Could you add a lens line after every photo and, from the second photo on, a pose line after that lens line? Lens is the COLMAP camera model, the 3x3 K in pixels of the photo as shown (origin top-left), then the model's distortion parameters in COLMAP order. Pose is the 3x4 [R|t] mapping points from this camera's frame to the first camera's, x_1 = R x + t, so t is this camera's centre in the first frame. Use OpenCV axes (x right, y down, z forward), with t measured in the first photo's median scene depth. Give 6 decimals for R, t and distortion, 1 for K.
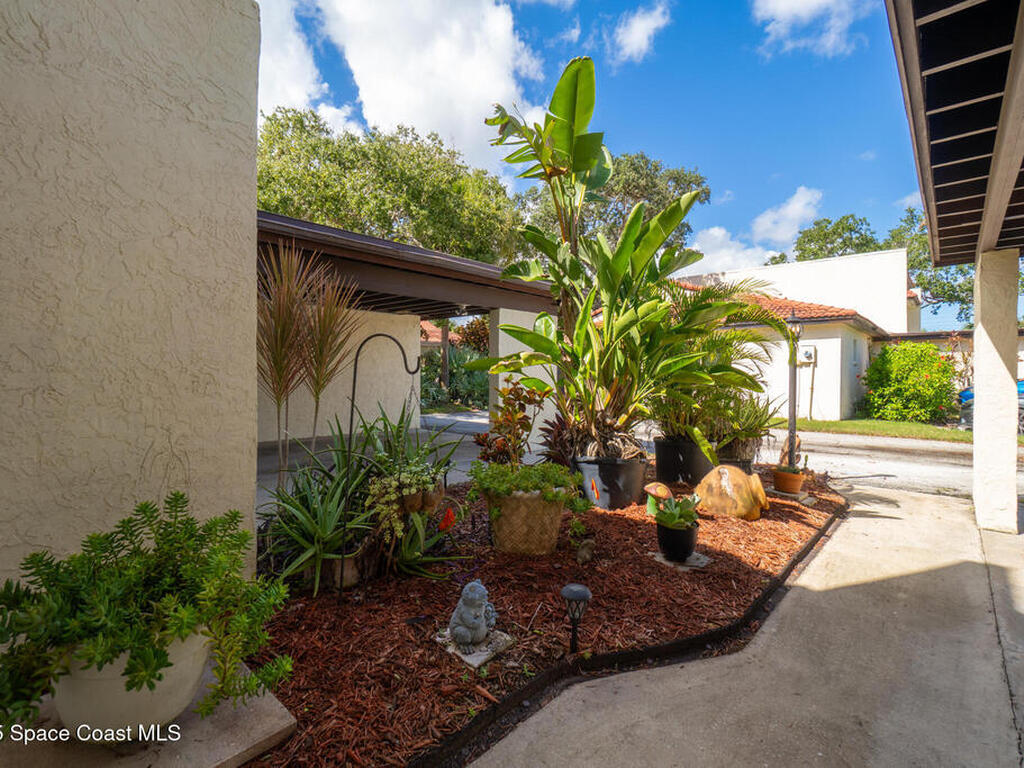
lens RADIAL K [[497.9, 0, 508.2], [0, 497.9, 385.7], [0, 0, 1]] dist [-0.007461, 0.003582]
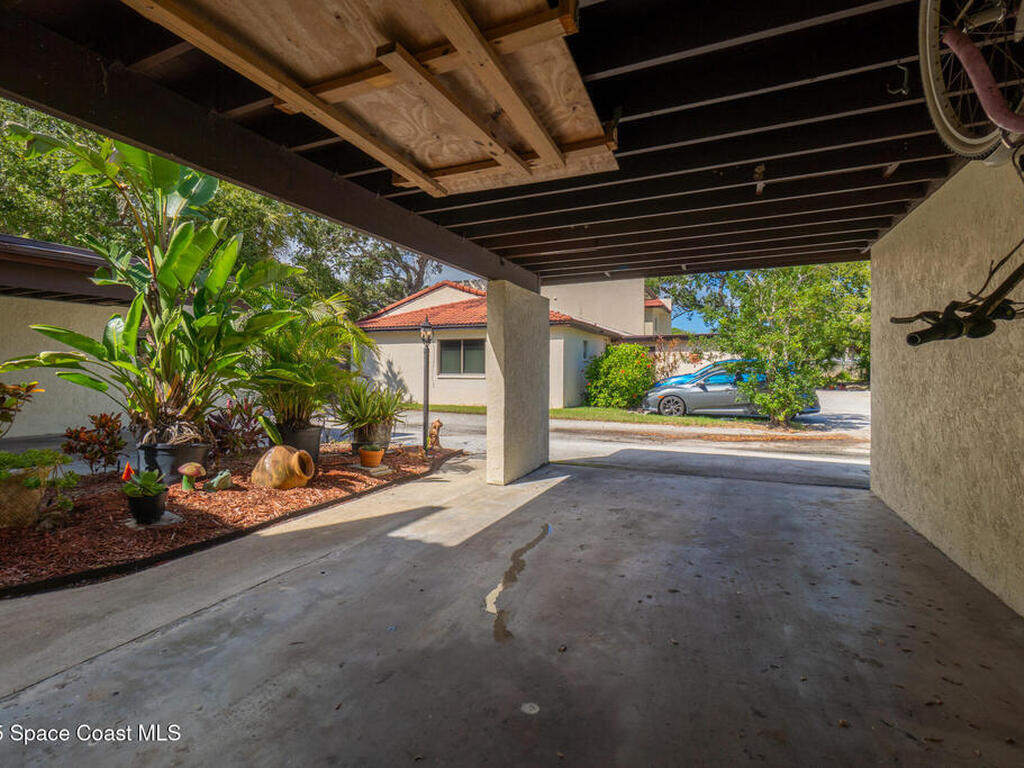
lens RADIAL K [[497.9, 0, 510.2], [0, 497.9, 373.3], [0, 0, 1]] dist [-0.007461, 0.003582]
pose [[0.949392, -0.004088, 0.314067, 0.580603], [0.009046, 0.999856, -0.014331, 0.006697], [-0.313963, 0.016447, 0.949293, -0.314821]]
